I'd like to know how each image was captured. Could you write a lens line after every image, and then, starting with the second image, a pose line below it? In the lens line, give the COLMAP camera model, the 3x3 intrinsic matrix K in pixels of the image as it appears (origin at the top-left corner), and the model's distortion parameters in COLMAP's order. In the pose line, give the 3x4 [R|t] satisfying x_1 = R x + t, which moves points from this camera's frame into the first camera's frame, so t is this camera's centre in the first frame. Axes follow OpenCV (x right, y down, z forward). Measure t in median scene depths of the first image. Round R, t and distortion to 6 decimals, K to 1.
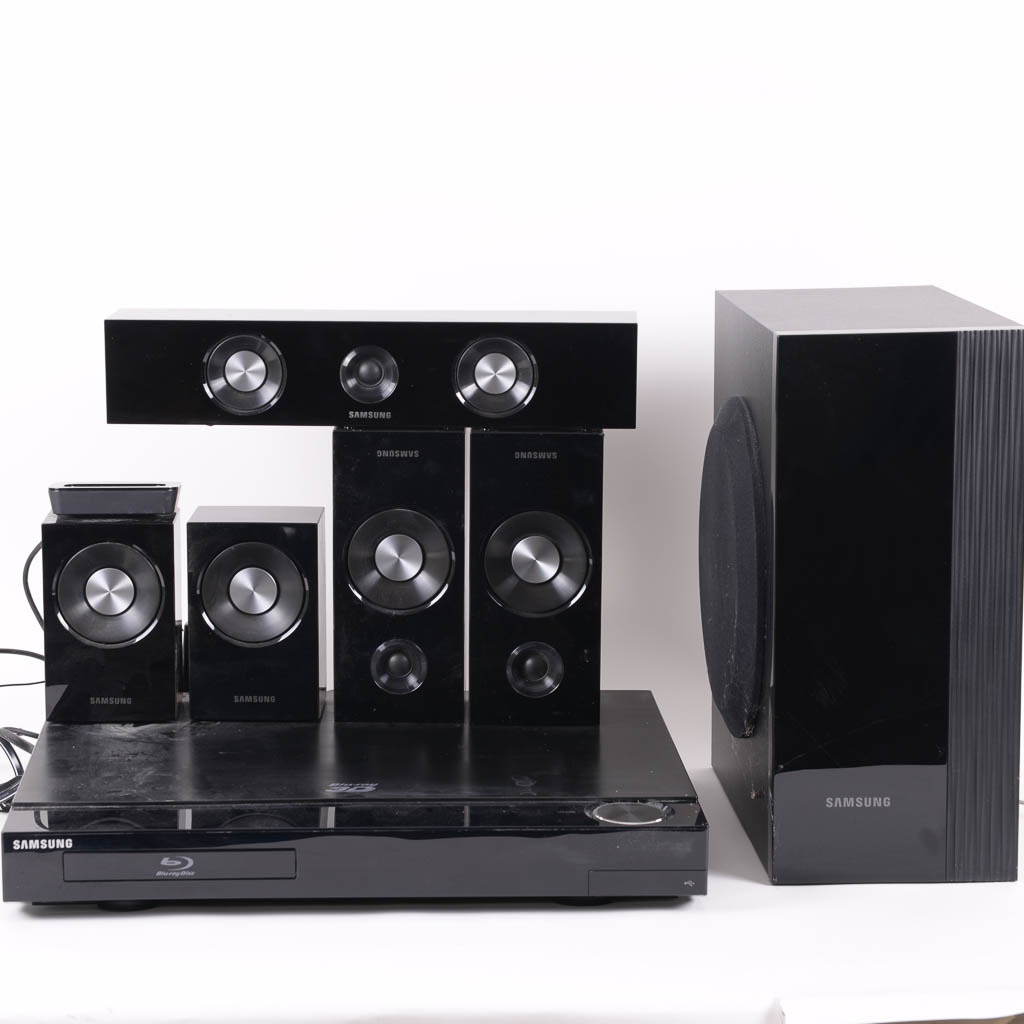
lens RADIAL K [[3434.4, 0, 512.1], [0, 3434.4, 512.1], [0, 0, 1]] dist [-0.163824, 0.000000]
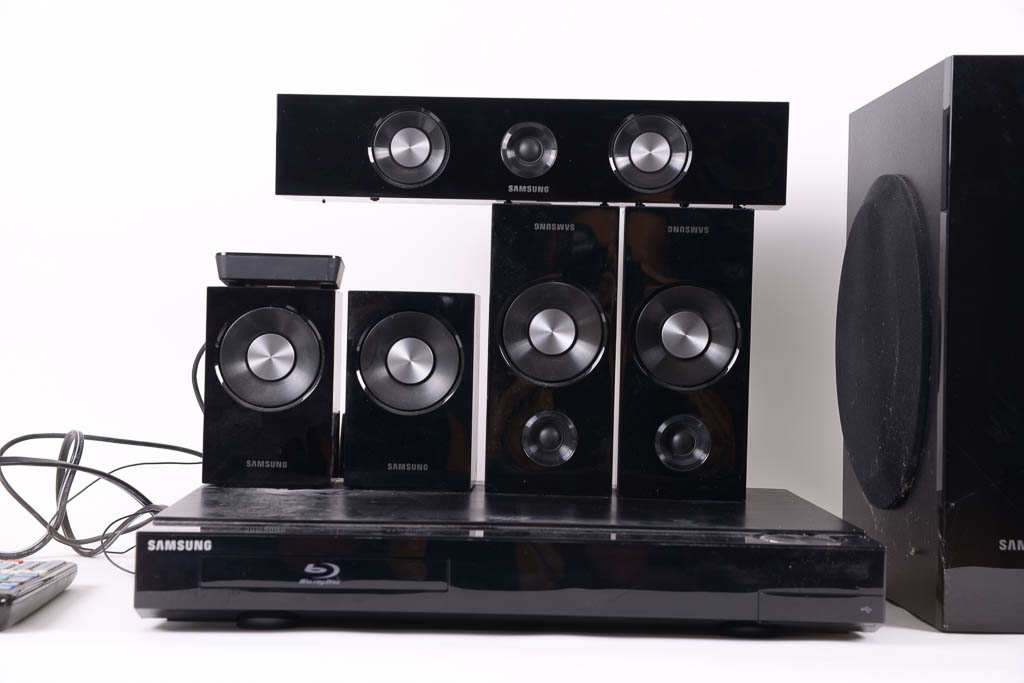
lens RADIAL K [[2030.0, 0, 511.4], [0, 2030.0, 341.0], [0, 0, 1]] dist [0.049198, 0.000000]
pose [[0.999533, 0.020609, -0.022553, -0.031733], [-0.024450, 0.982240, -0.186030, 0.131166], [0.018319, 0.186495, 0.982285, 0.403679]]
